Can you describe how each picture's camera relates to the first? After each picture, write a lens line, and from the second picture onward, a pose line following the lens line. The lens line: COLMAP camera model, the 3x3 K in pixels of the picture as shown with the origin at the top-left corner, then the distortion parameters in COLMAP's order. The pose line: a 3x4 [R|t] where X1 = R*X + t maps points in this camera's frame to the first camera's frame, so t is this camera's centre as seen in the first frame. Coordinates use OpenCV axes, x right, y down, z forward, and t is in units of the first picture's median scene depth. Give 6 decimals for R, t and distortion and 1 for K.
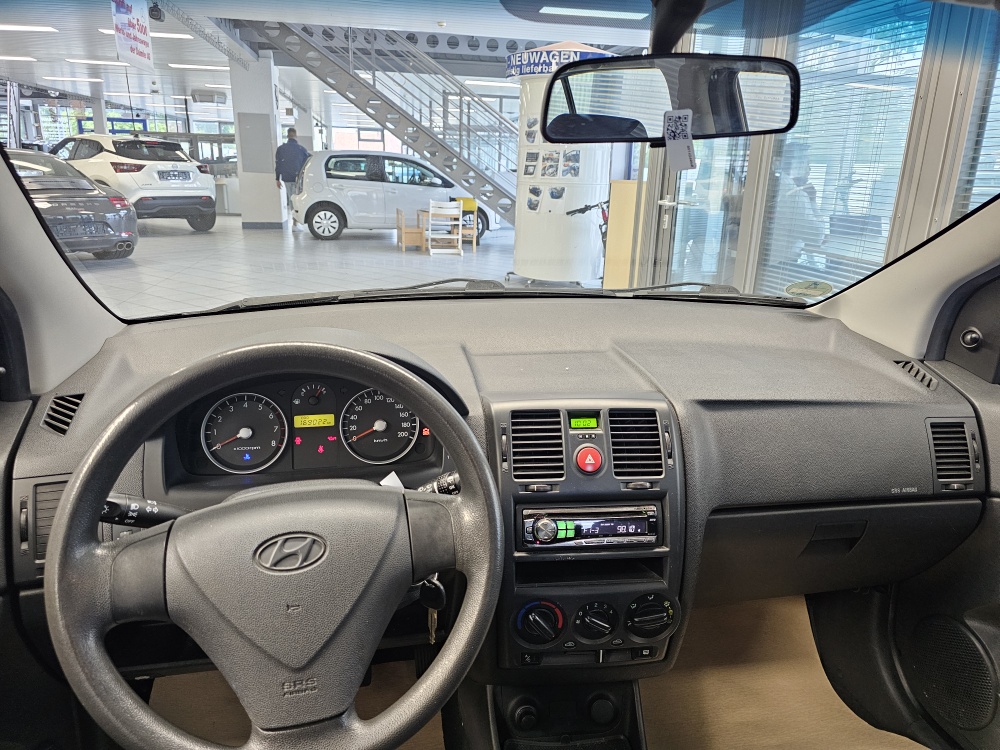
lens RADIAL K [[683.3, 0, 509.5], [0, 683.3, 364.3], [0, 0, 1]] dist [0.070965, -0.059286]
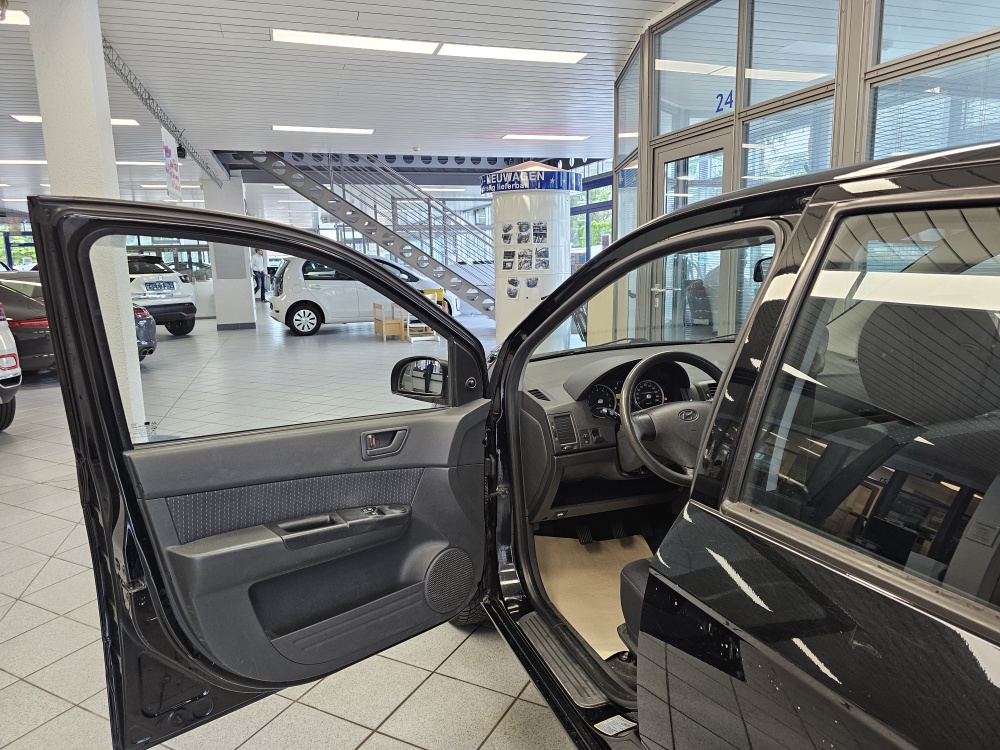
lens RADIAL K [[683.3, 0, 506.8], [0, 683.3, 373.7], [0, 0, 1]] dist [0.070965, -0.059286]
pose [[0.991293, -0.070213, 0.111392, -0.792341], [0.081697, 0.991412, -0.102116, 0.175515], [-0.103266, 0.110328, 0.988516, -1.075553]]
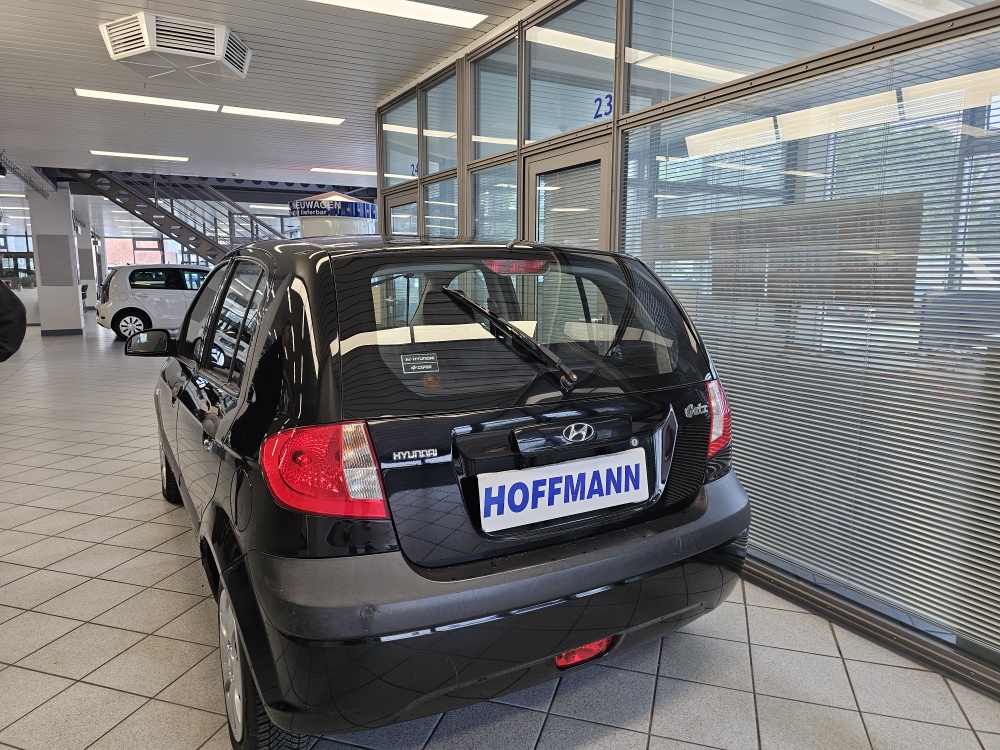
lens RADIAL K [[683.3, 0, 492.8], [0, 683.3, 372.5], [0, 0, 1]] dist [0.070965, -0.059286]
pose [[0.959663, -0.066994, 0.273053, -0.079411], [0.100613, 0.988711, -0.111030, 0.644363], [-0.262532, 0.134025, 0.955570, -2.723293]]
